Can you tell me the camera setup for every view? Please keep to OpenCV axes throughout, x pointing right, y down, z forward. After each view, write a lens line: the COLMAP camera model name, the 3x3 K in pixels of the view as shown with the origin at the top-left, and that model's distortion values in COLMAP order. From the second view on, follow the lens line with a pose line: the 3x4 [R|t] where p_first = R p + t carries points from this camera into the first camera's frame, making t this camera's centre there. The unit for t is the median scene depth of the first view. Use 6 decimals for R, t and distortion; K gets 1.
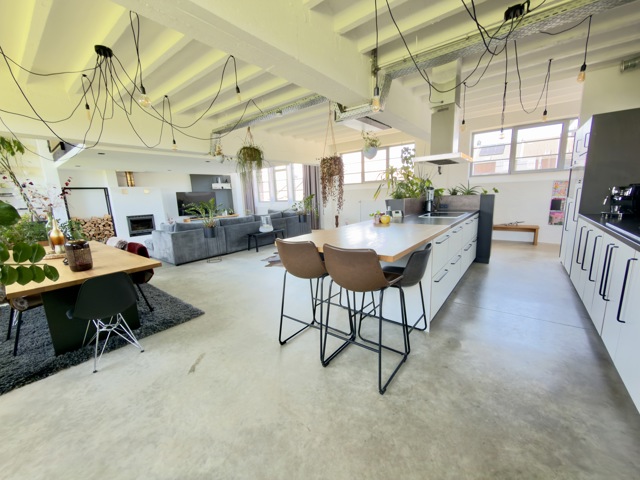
lens RADIAL K [[252.7, 0, 324.6], [0, 252.7, 239.7], [0, 0, 1]] dist [-0.001138, -0.001183]
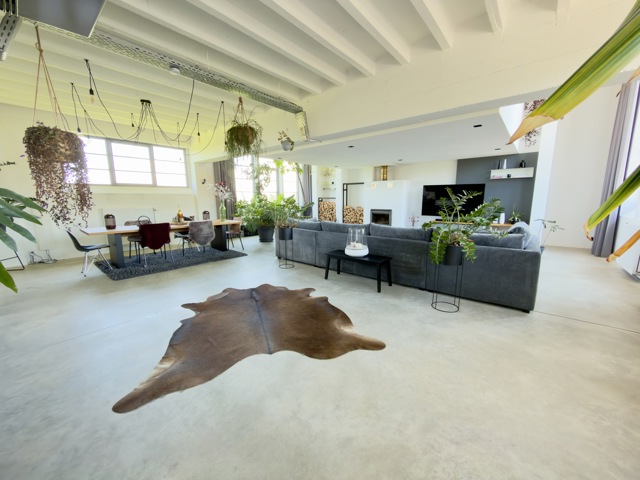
lens RADIAL K [[252.7, 0, 321.8], [0, 252.7, 240.0], [0, 0, 1]] dist [-0.001138, -0.001183]
pose [[-0.051846, 0.192751, -0.979877, 0.267842], [-0.177074, 0.963875, 0.198973, -0.133719], [0.982831, 0.183827, -0.015842, 0.785430]]
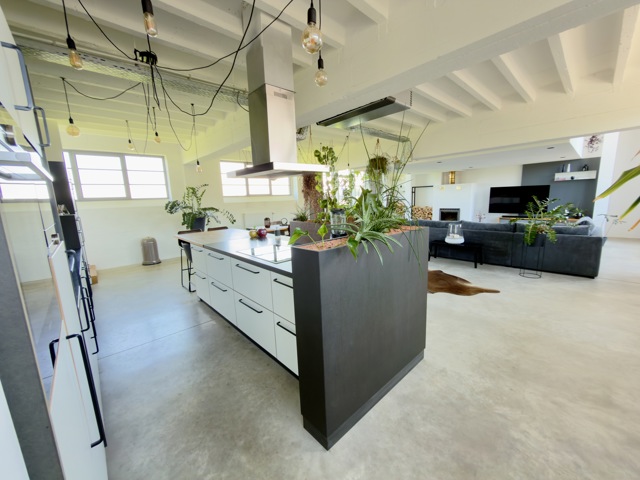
lens RADIAL K [[252.7, 0, 319.9], [0, 252.7, 239.2], [0, 0, 1]] dist [-0.001138, -0.001183]
pose [[-0.178860, 0.195397, -0.964276, 0.513733], [-0.140223, 0.965013, 0.221555, -0.131110], [0.973831, 0.174841, -0.145204, 0.593292]]
